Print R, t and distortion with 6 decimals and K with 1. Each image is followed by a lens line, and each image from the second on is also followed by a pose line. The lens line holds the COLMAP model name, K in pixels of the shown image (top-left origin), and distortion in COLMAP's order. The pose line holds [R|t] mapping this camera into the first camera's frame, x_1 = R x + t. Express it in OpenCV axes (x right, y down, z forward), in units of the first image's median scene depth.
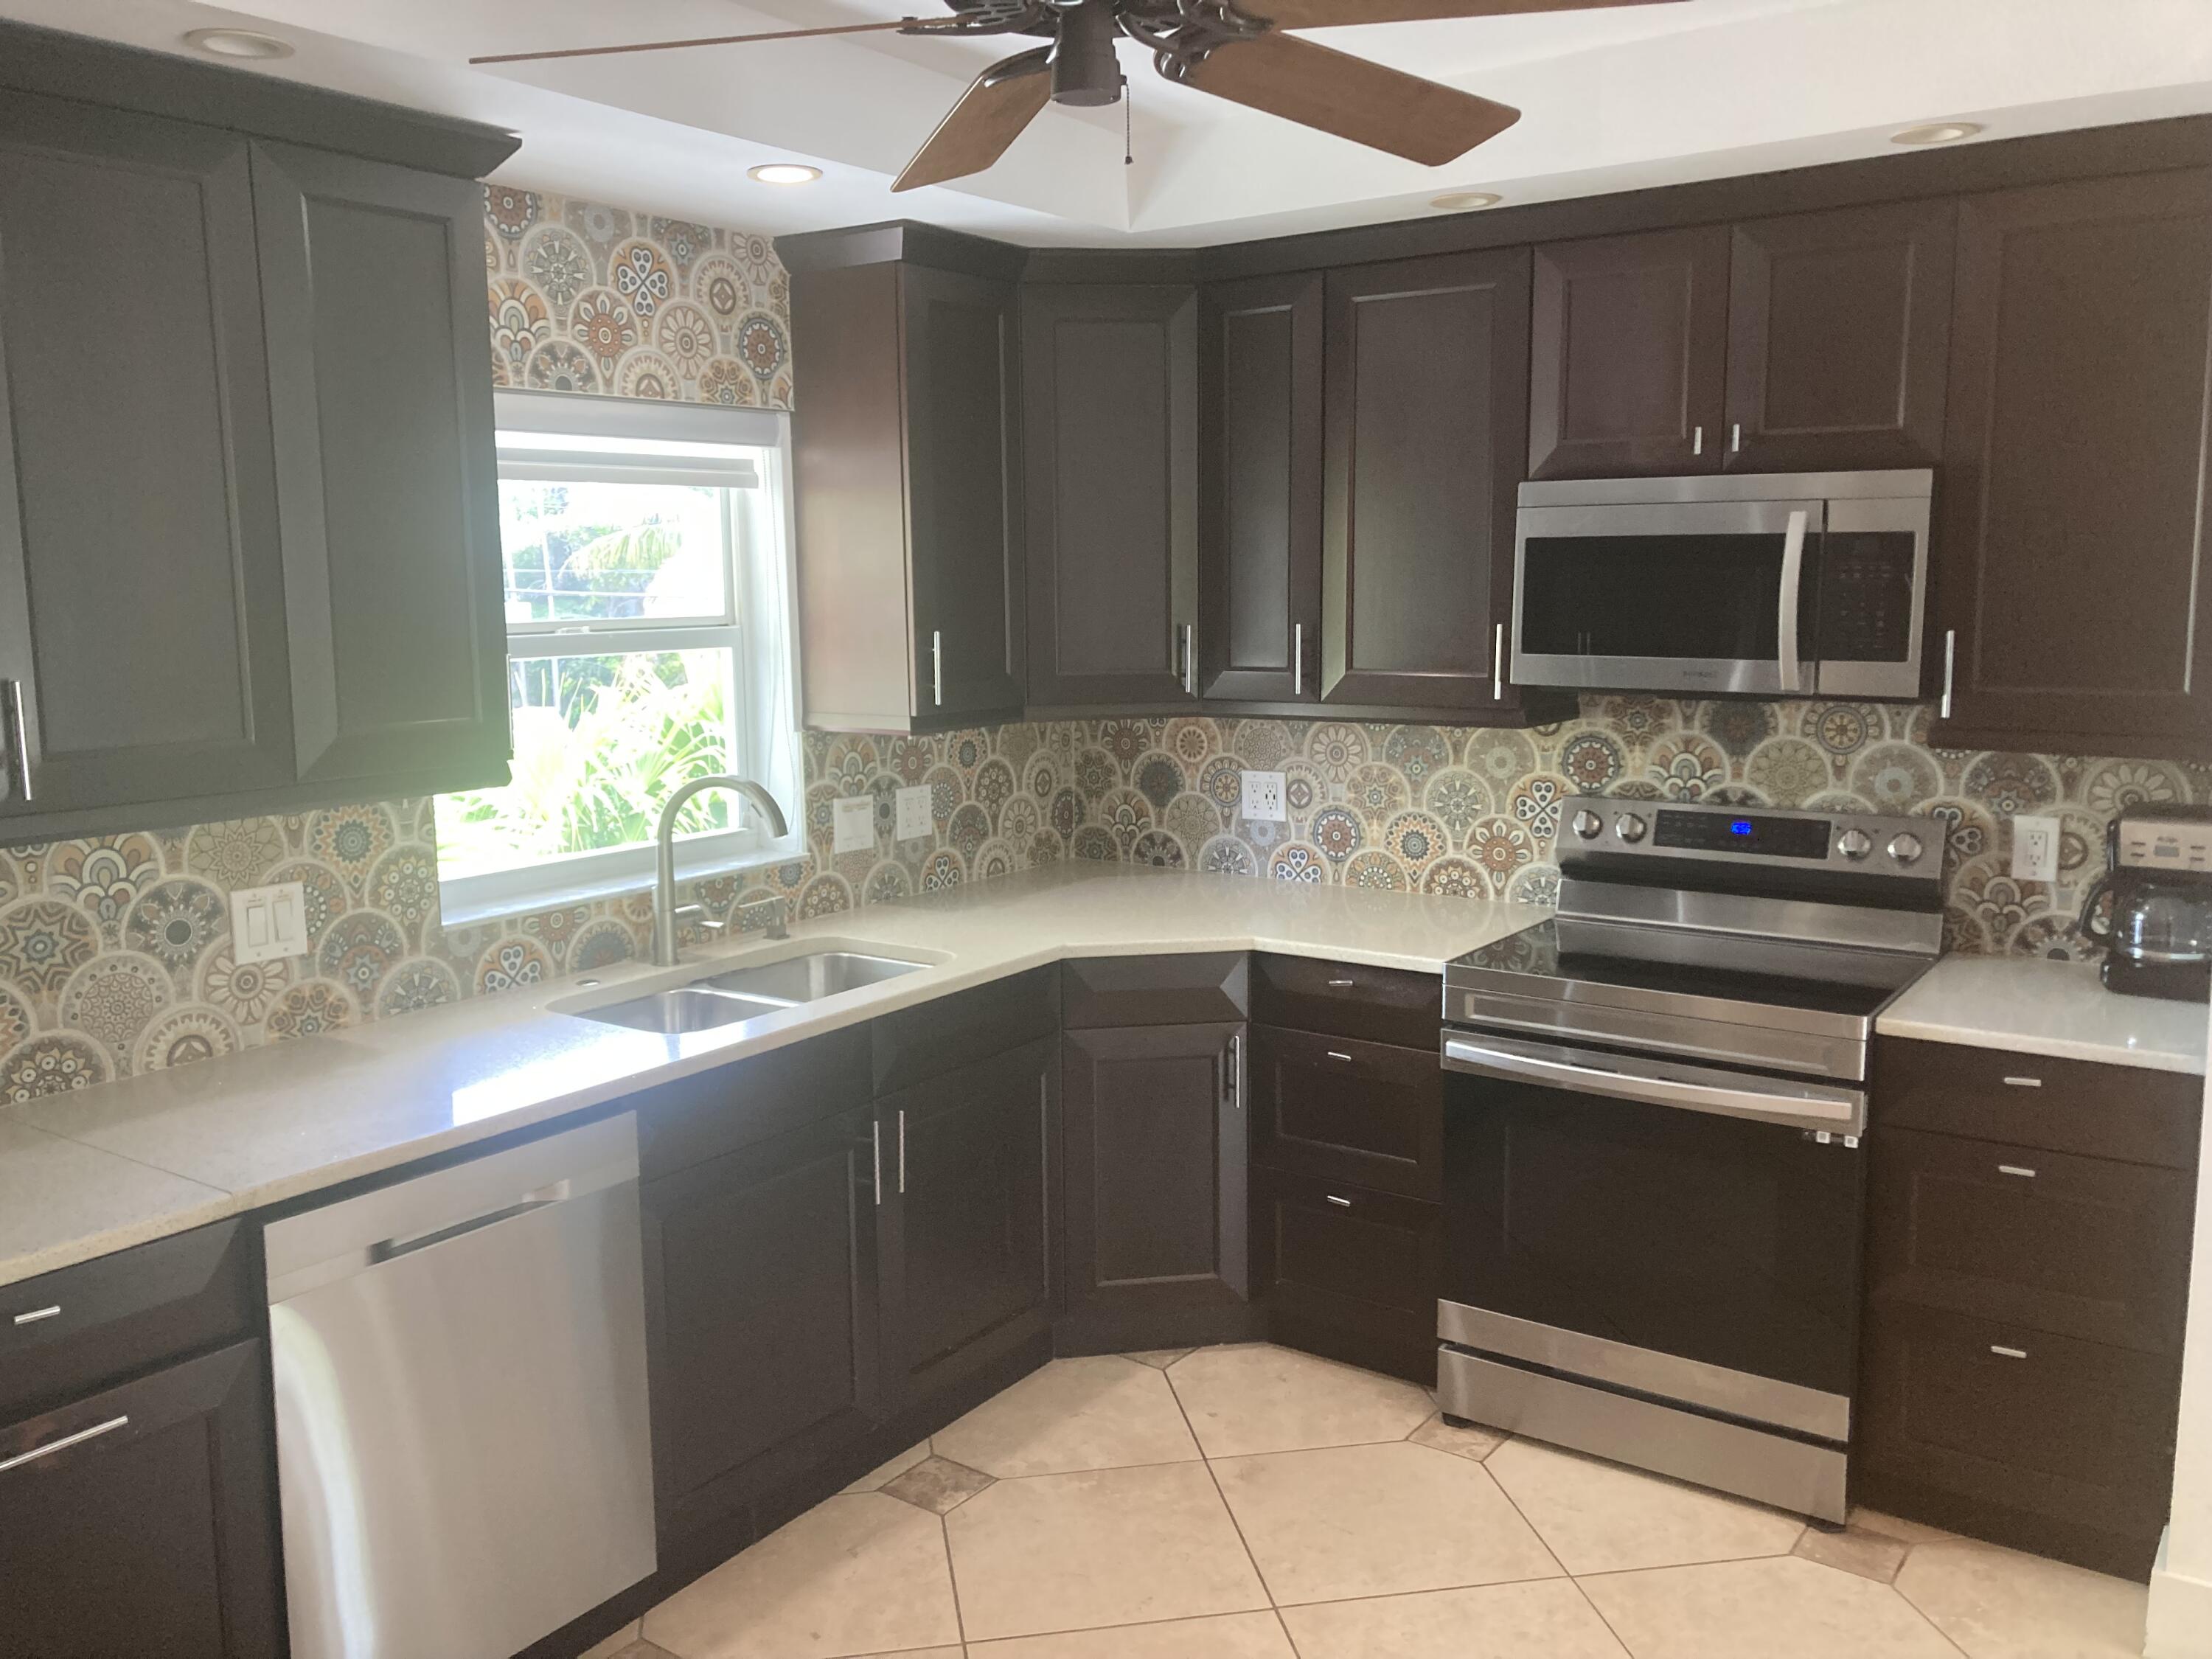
lens RADIAL K [[1833.0, 0, 1111.1], [0, 1833.0, 814.9], [0, 0, 1]] dist [0.056656, -0.067724]
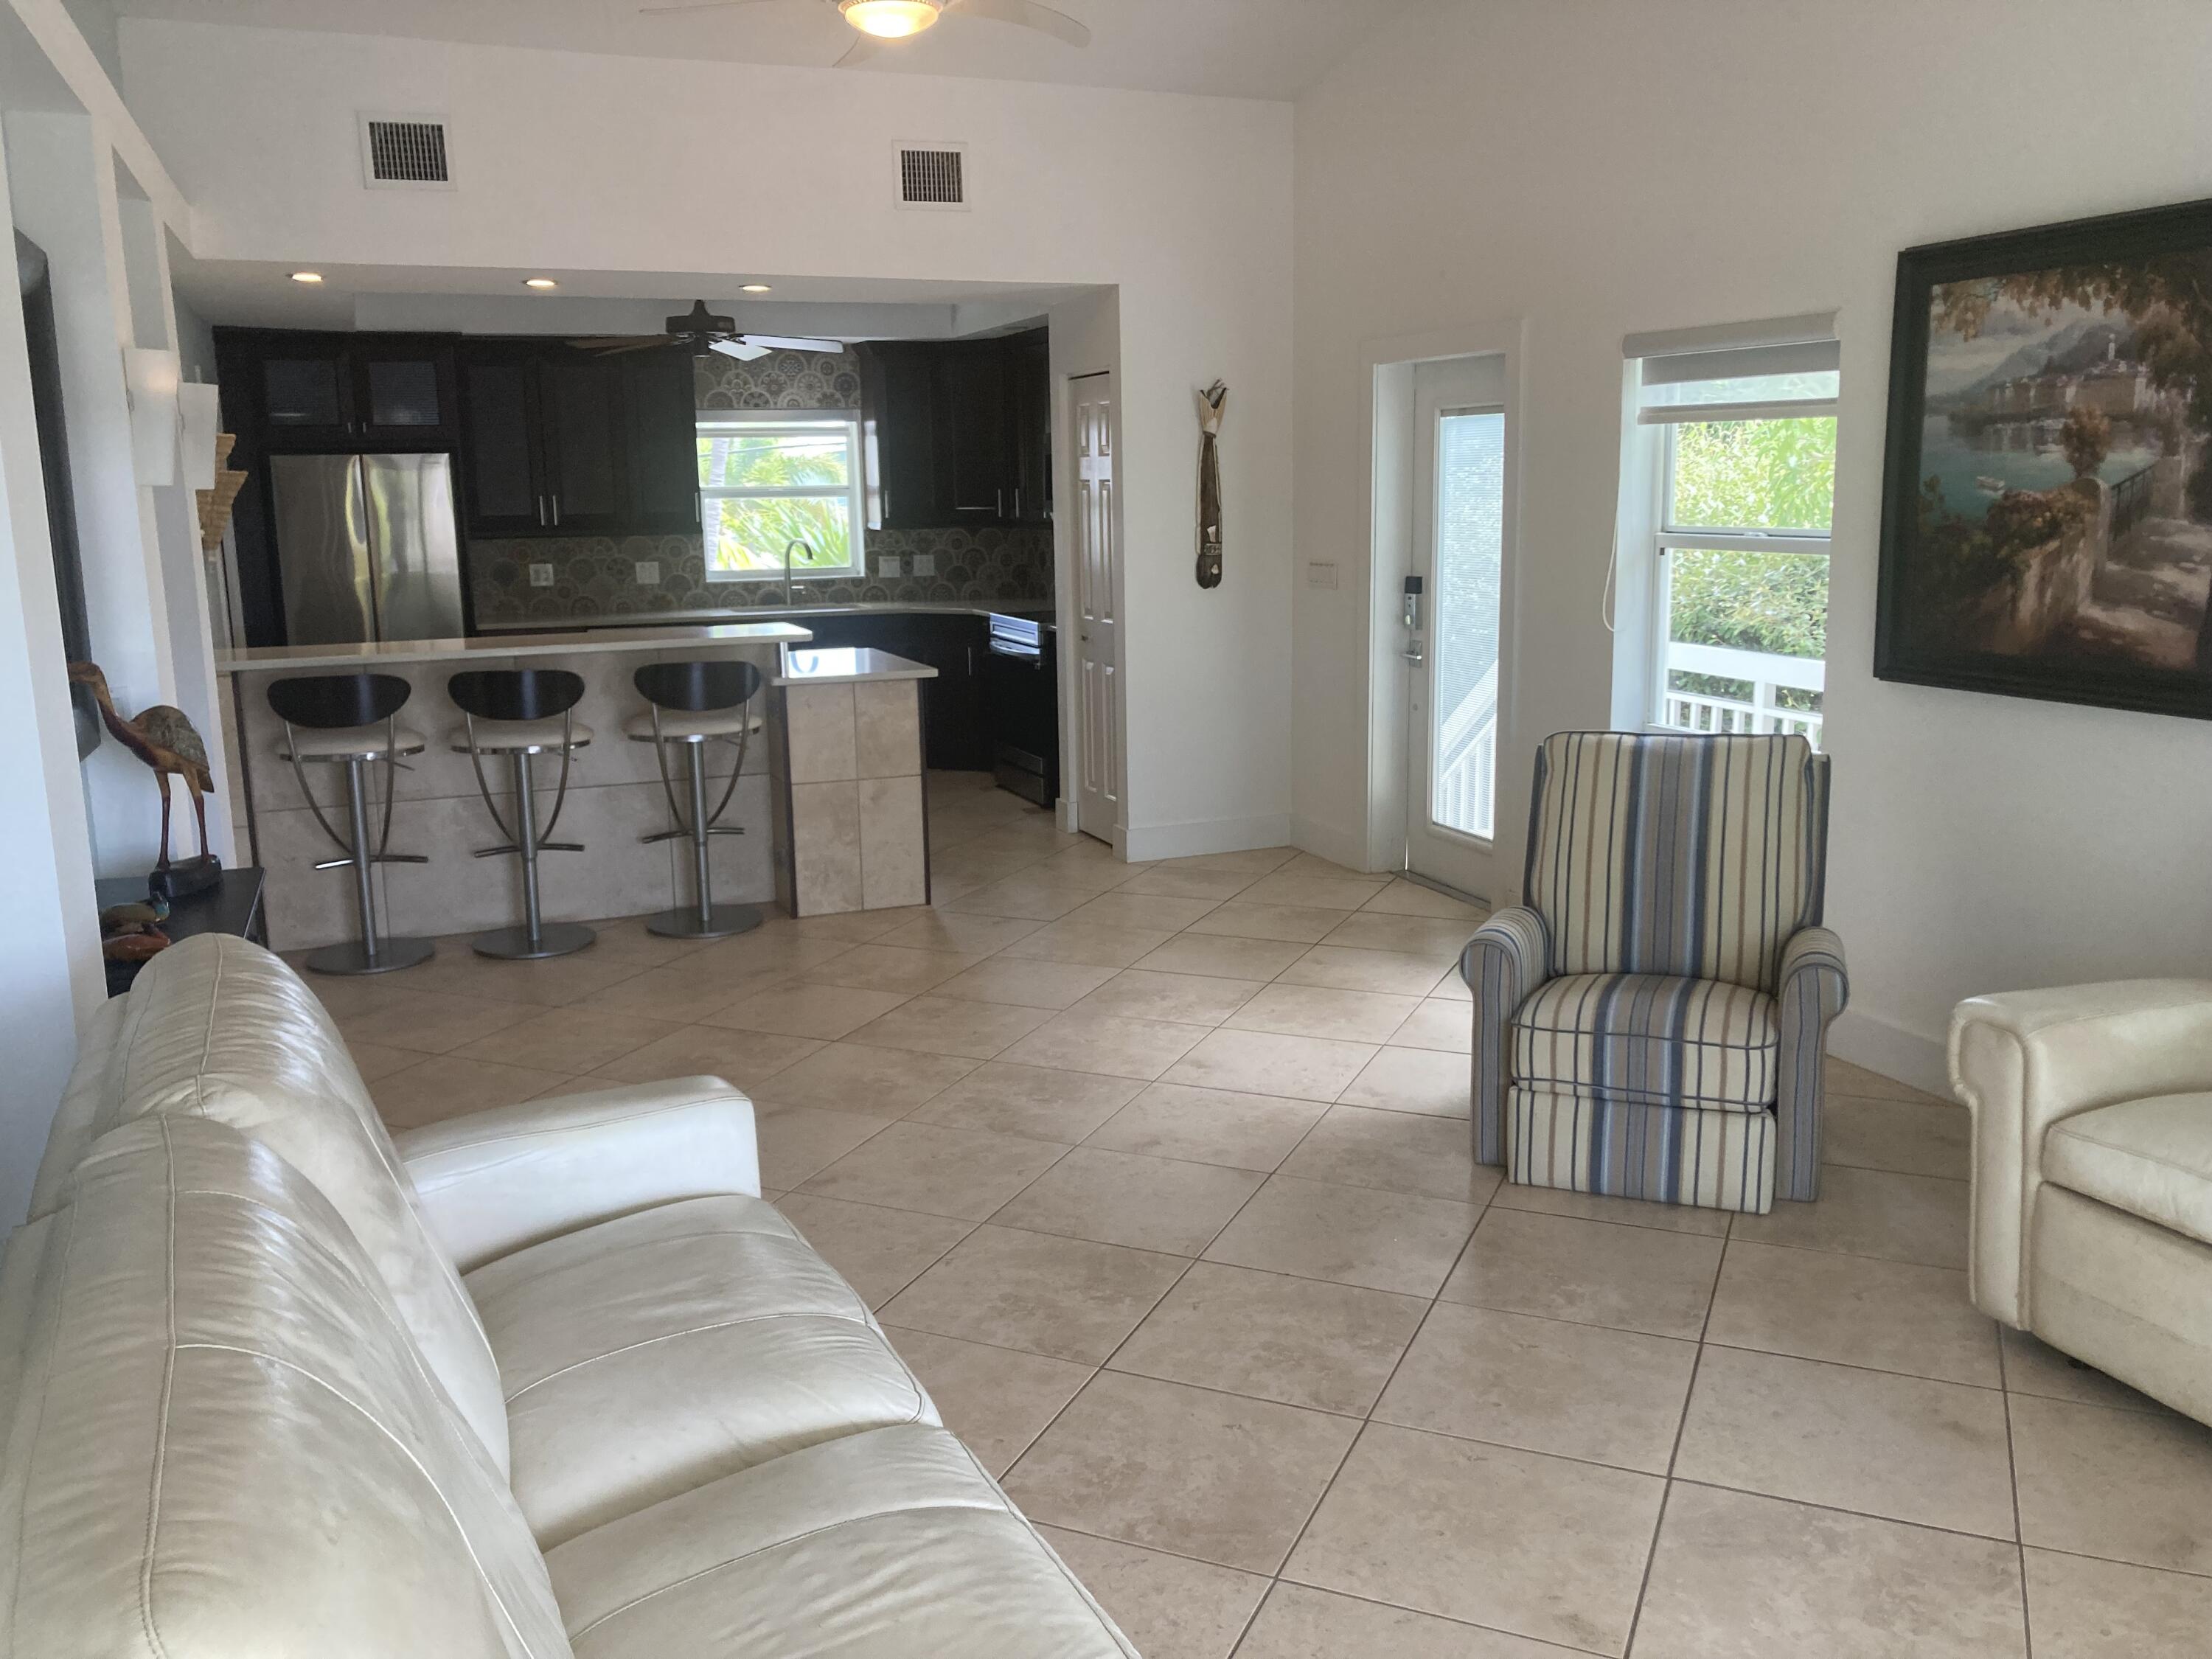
lens RADIAL K [[1837.8, 0, 1109.6], [0, 1837.8, 817.0], [0, 0, 1]] dist [0.103649, -0.189875]
pose [[0.849396, 0.092843, -0.519525, 1.652207], [-0.064227, 0.995272, 0.072854, 0.160988], [0.523832, -0.028514, 0.851344, -1.166859]]
